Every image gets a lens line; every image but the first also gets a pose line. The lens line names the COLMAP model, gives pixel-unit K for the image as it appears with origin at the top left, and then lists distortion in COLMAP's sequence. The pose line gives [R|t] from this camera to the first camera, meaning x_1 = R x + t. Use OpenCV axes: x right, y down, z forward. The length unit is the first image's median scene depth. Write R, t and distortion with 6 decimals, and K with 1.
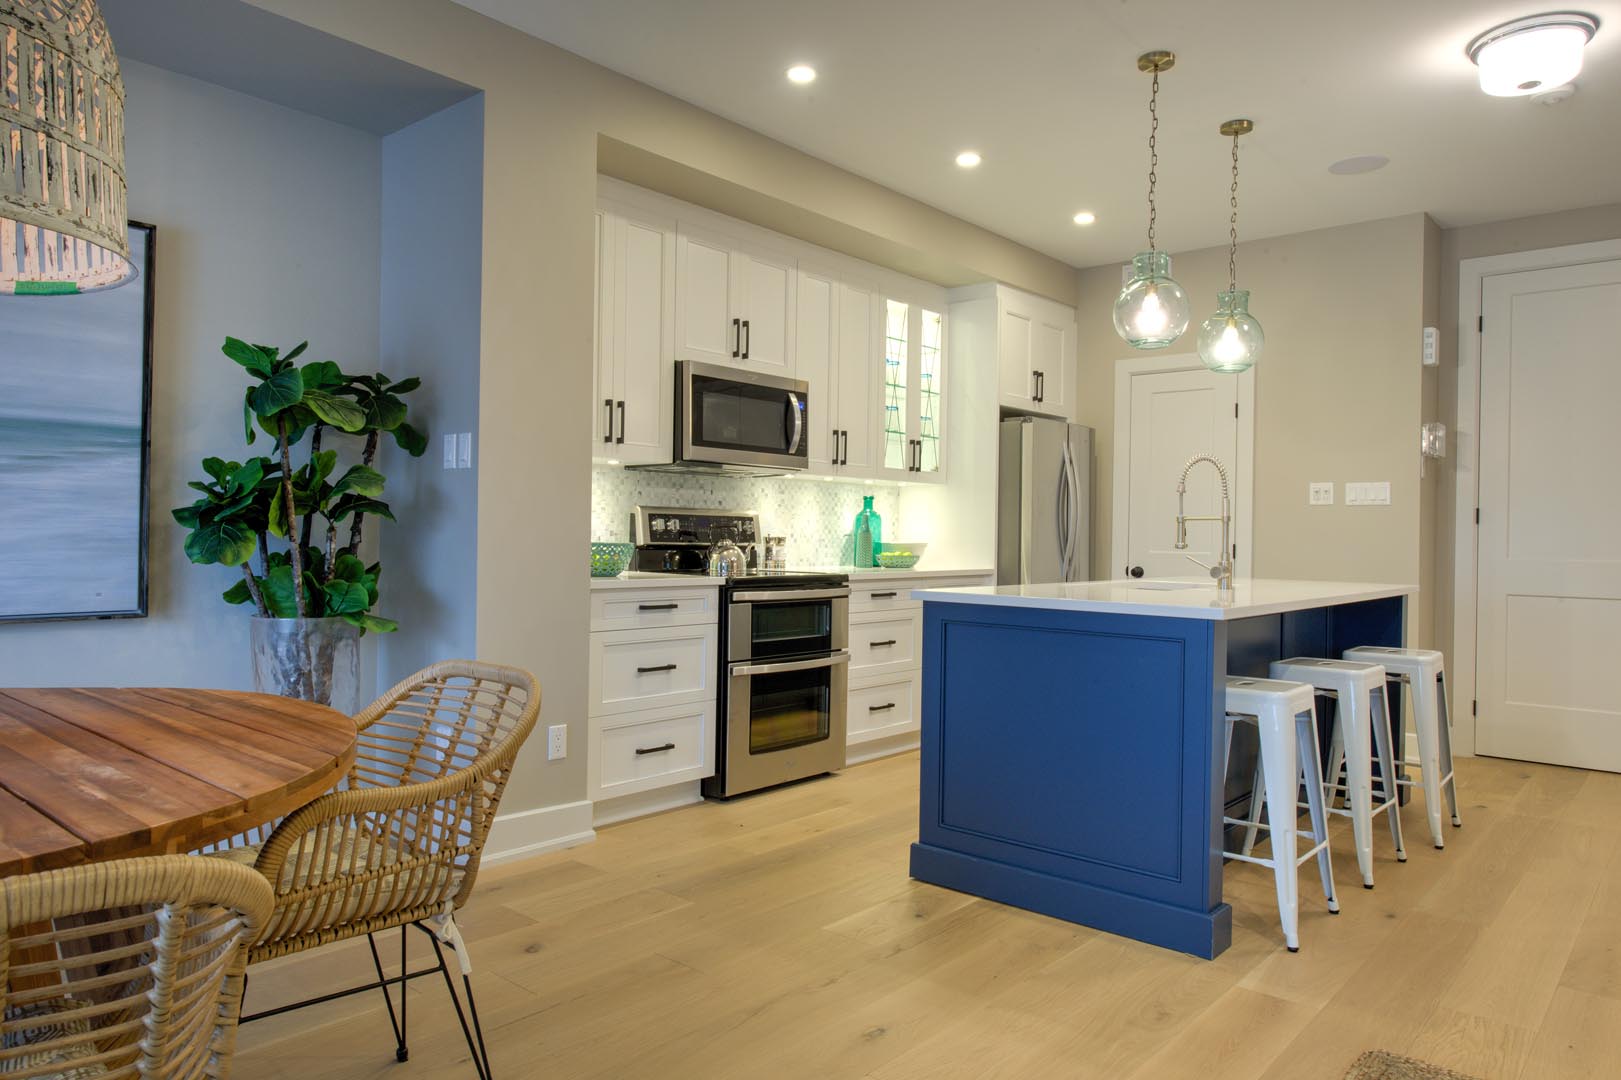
lens RADIAL K [[1074.1, 0, 805.2], [0, 1074.1, 534.4], [0, 0, 1]] dist [0.002157, 0.000484]
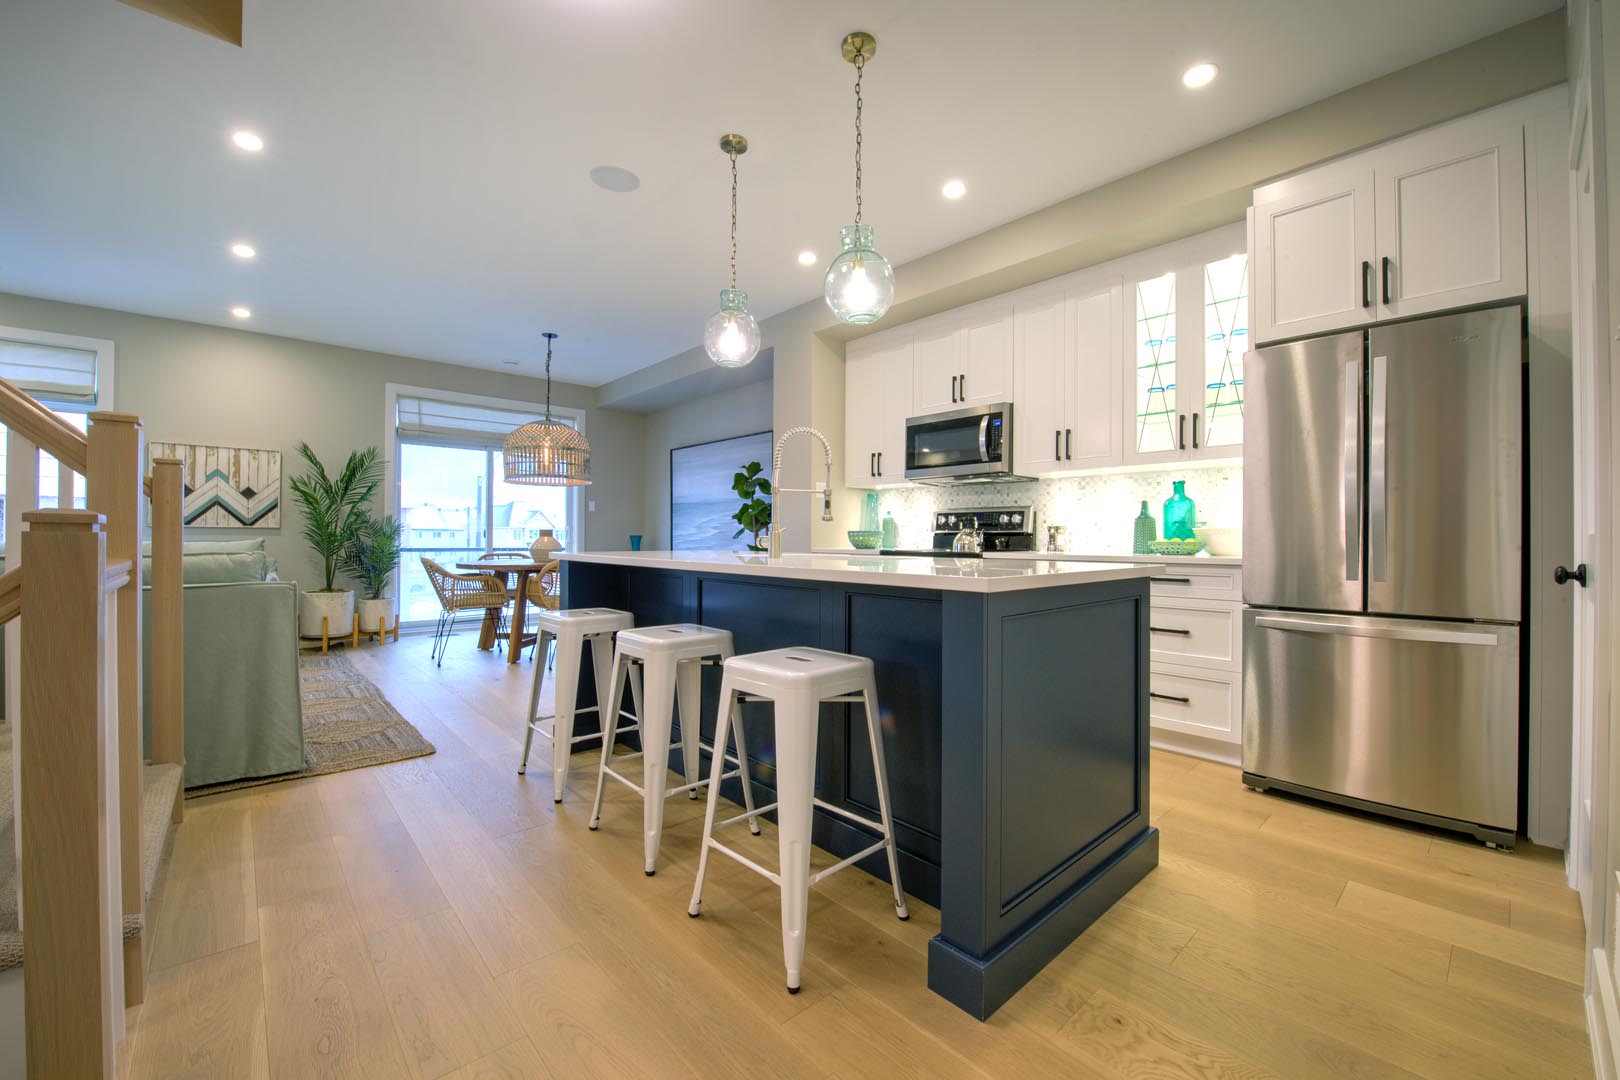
lens RADIAL K [[634.2, 0, 810.0], [0, 634.2, 540.0], [0, 0, 1]] dist [-0.025239, -0.000140]
pose [[-0.115569, -0.011084, -0.993238, 0.792025], [-0.007902, 0.999916, -0.010239, 0.030893], [0.993268, 0.006665, -0.115647, 0.885491]]
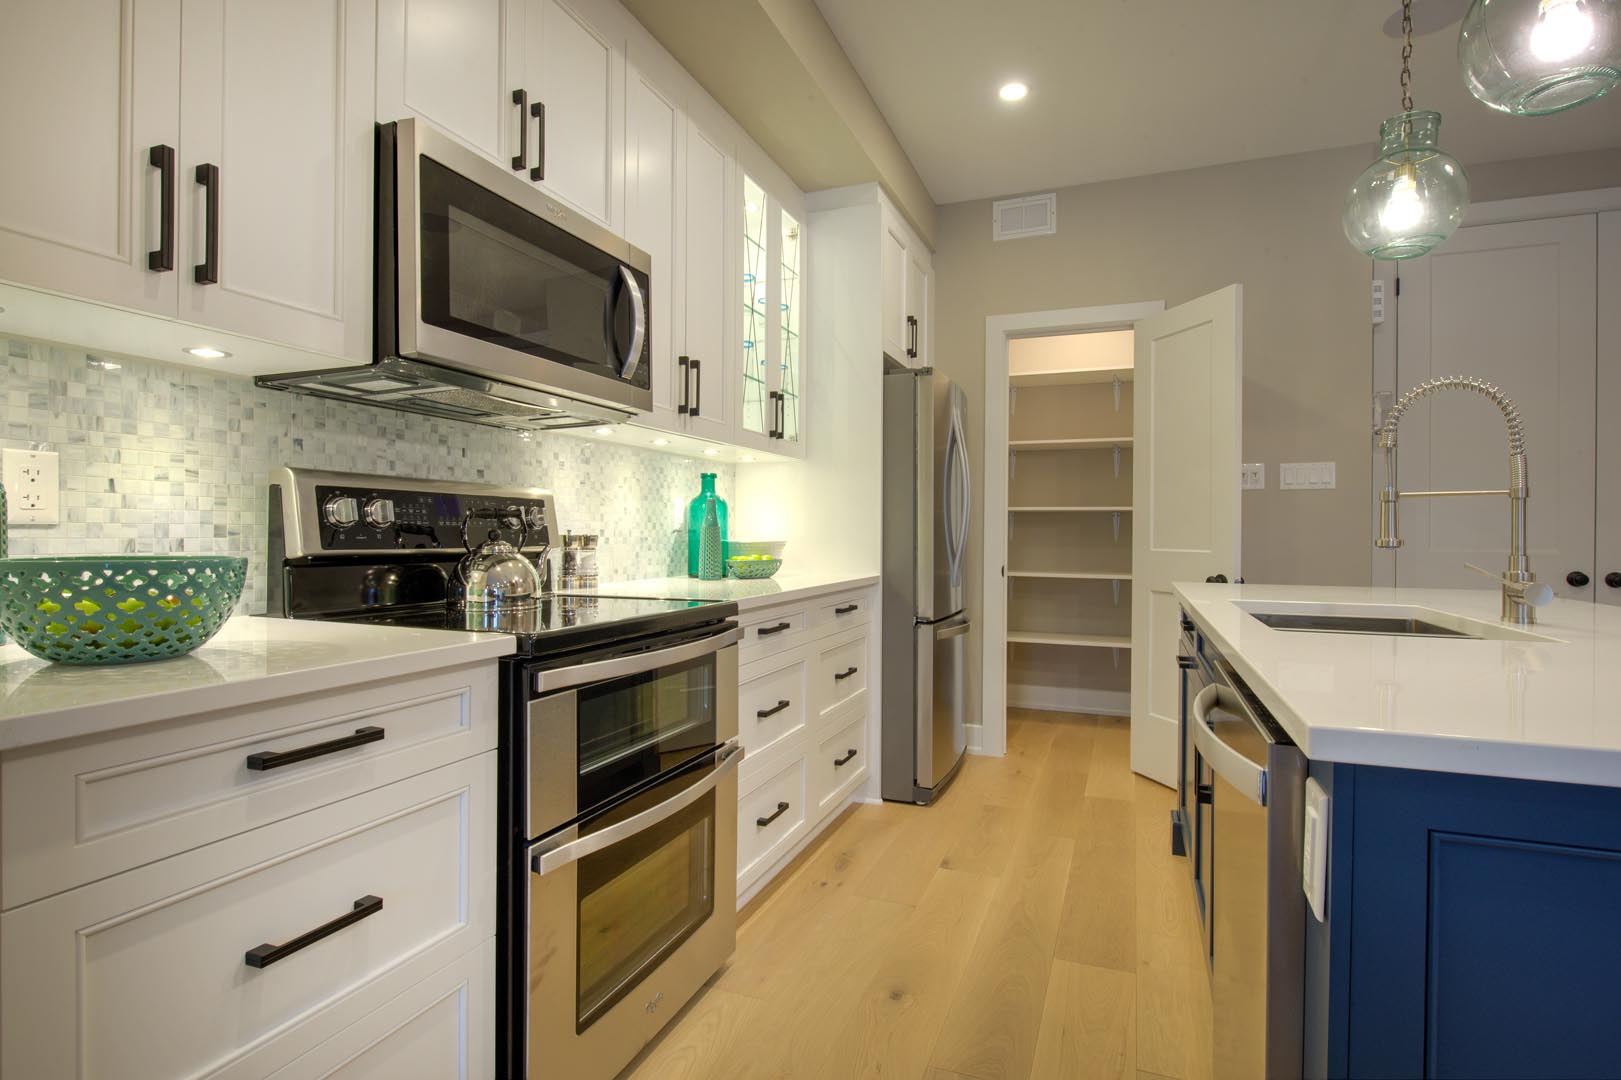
lens RADIAL K [[818.1, 0, 813.8], [0, 818.1, 534.5], [0, 0, 1]] dist [-0.003485, -0.000621]
pose [[0.942053, -0.010445, 0.335301, -0.063006], [0.008729, 0.999940, 0.006624, 0.000319], [-0.335350, -0.003314, 0.942088, 0.589547]]
